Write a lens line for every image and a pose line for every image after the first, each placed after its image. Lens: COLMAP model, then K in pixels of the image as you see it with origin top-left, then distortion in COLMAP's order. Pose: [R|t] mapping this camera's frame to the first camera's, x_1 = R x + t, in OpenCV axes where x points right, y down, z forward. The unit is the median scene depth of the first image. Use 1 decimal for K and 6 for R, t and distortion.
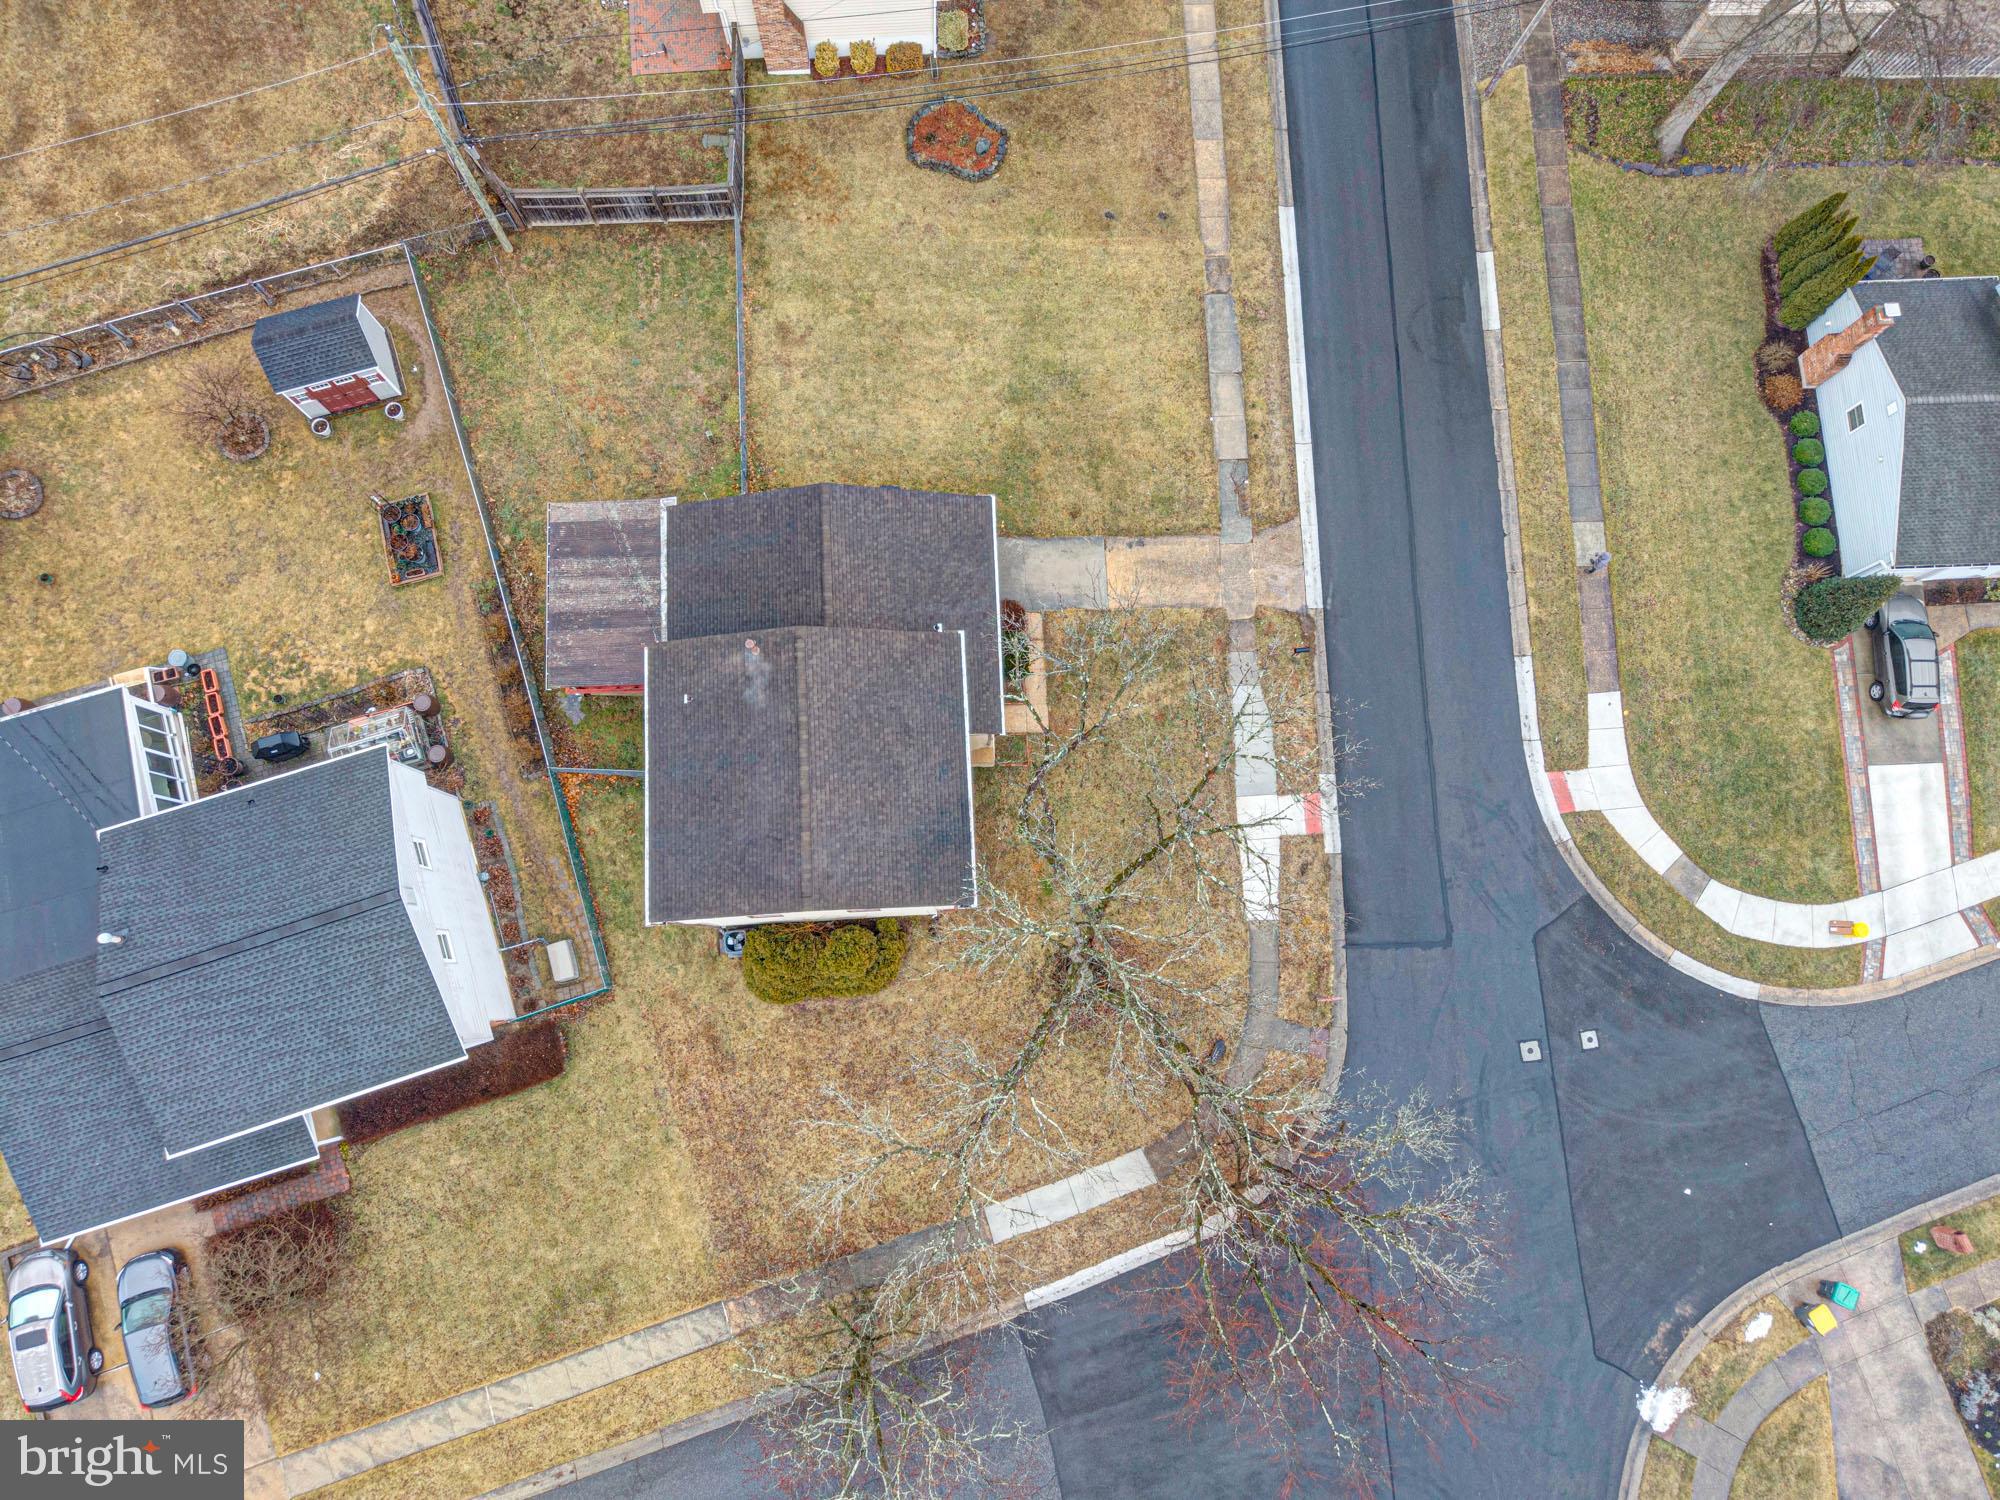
lens RADIAL K [[1332.8, 0, 1004.3], [0, 1332.8, 751.7], [0, 0, 1]] dist [0.044653, -0.050977]
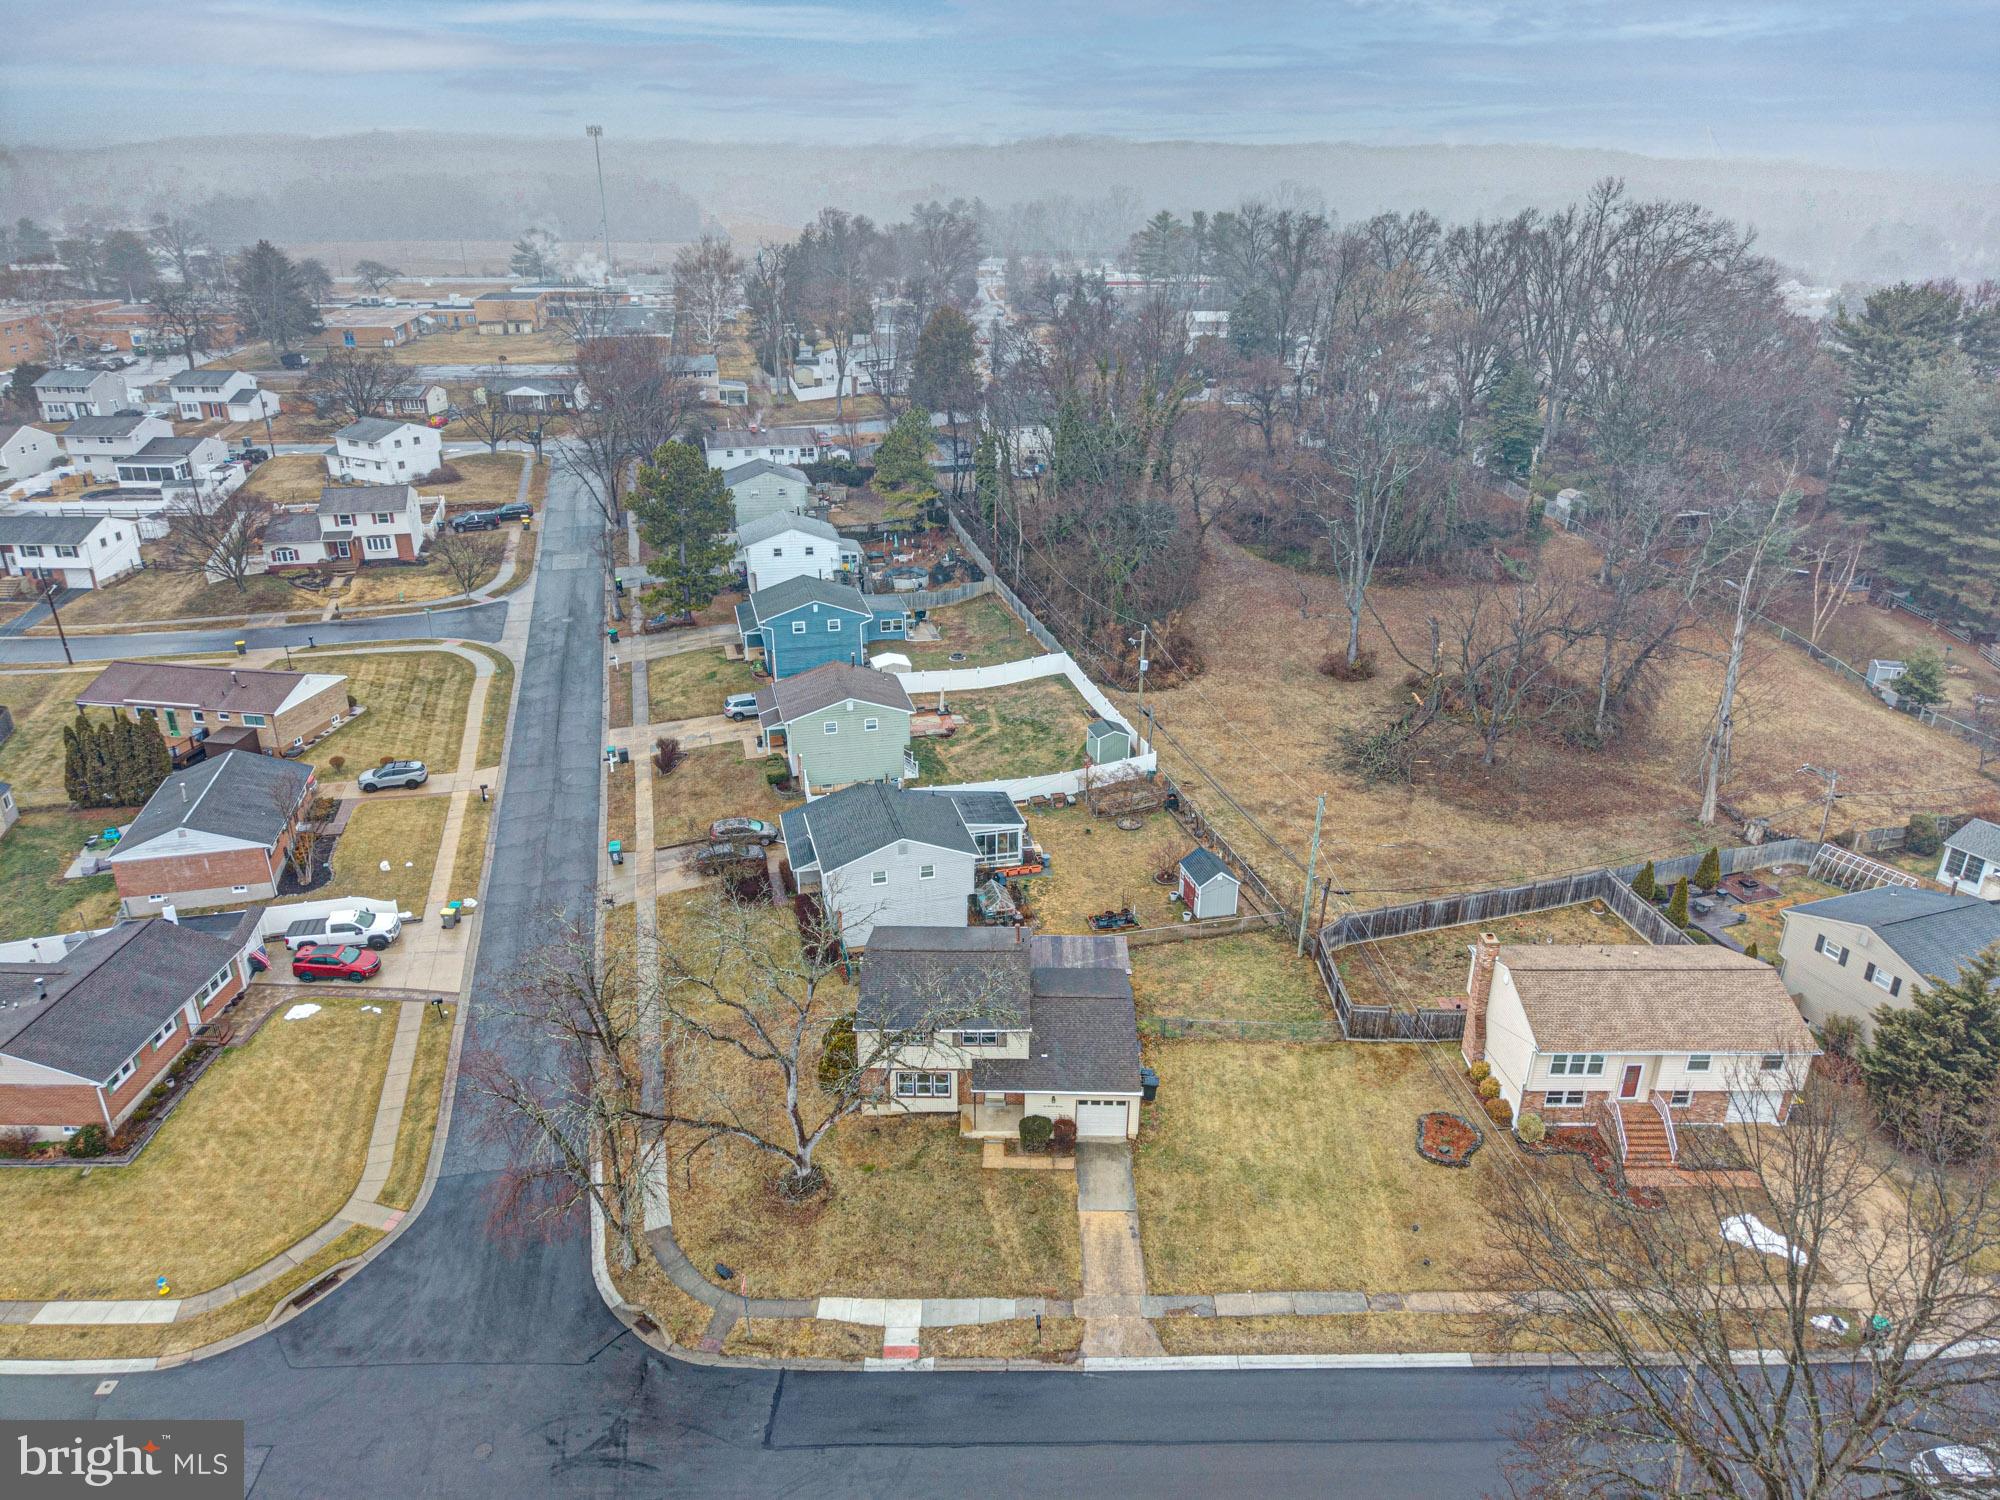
lens RADIAL K [[1337.4, 0, 1005.3], [0, 1337.4, 749.7], [0, 0, 1]] dist [0.024962, -0.018601]
pose [[-0.061460, 0.362456, -0.929972, 1.111319], [-0.985002, 0.128480, 0.115172, -0.241775], [0.161227, 0.923103, 0.349123, 0.129971]]
